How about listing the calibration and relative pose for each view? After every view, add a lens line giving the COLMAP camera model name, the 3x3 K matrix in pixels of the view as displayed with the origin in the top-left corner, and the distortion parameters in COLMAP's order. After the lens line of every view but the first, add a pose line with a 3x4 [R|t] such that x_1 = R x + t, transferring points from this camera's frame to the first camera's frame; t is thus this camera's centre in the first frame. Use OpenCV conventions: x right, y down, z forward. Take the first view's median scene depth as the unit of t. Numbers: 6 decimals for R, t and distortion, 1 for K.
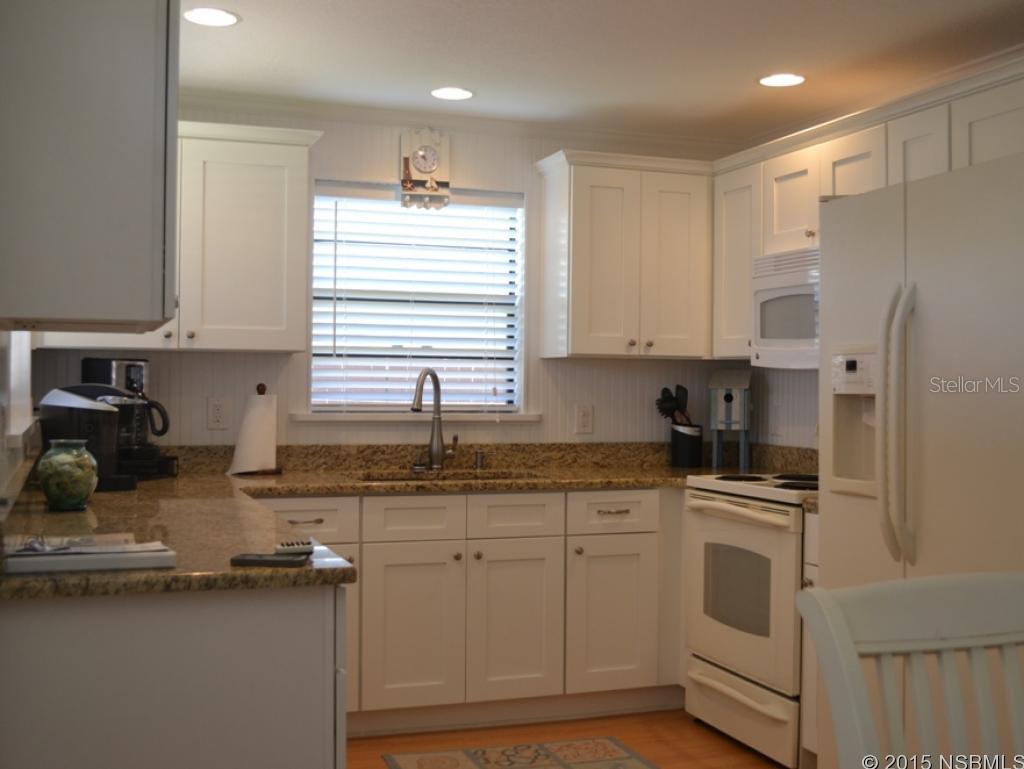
lens RADIAL K [[1210.7, 0, 515.3], [0, 1210.7, 390.7], [0, 0, 1]] dist [-0.052346, 0.000000]
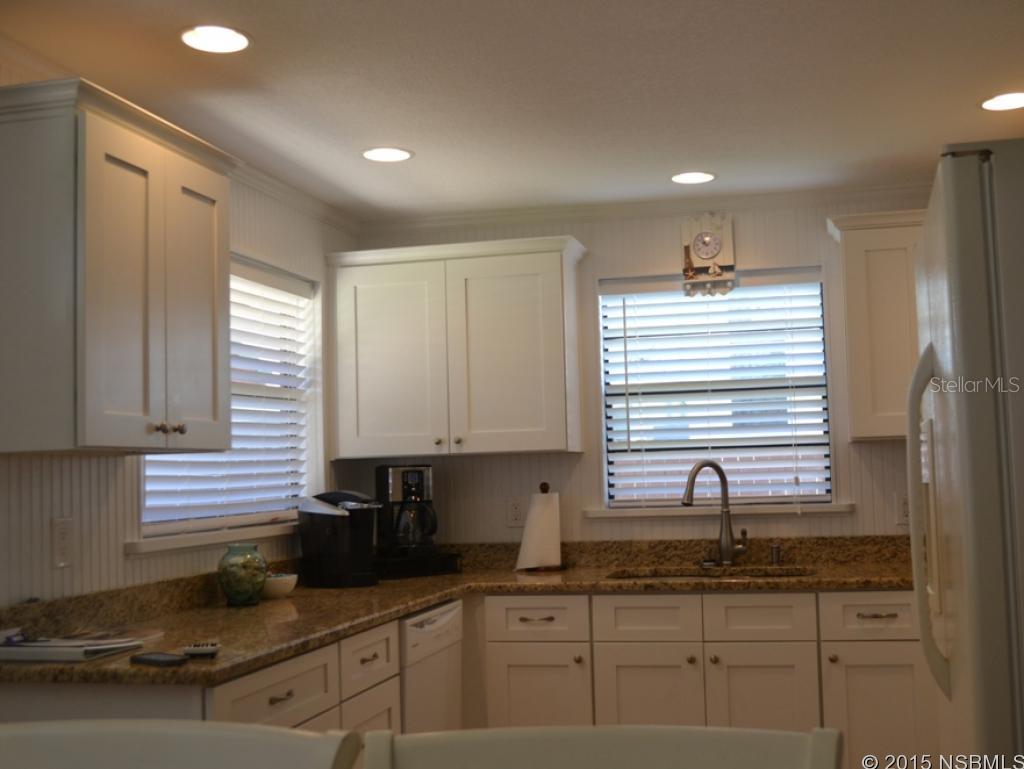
lens RADIAL K [[1210.7, 0, 516.3], [0, 1210.7, 380.7], [0, 0, 1]] dist [-0.052346, 0.000000]
pose [[0.844807, -0.076113, -0.529630, 0.324061], [0.035566, 0.995630, -0.086351, -0.003862], [0.533888, 0.054113, 0.843822, 0.106234]]
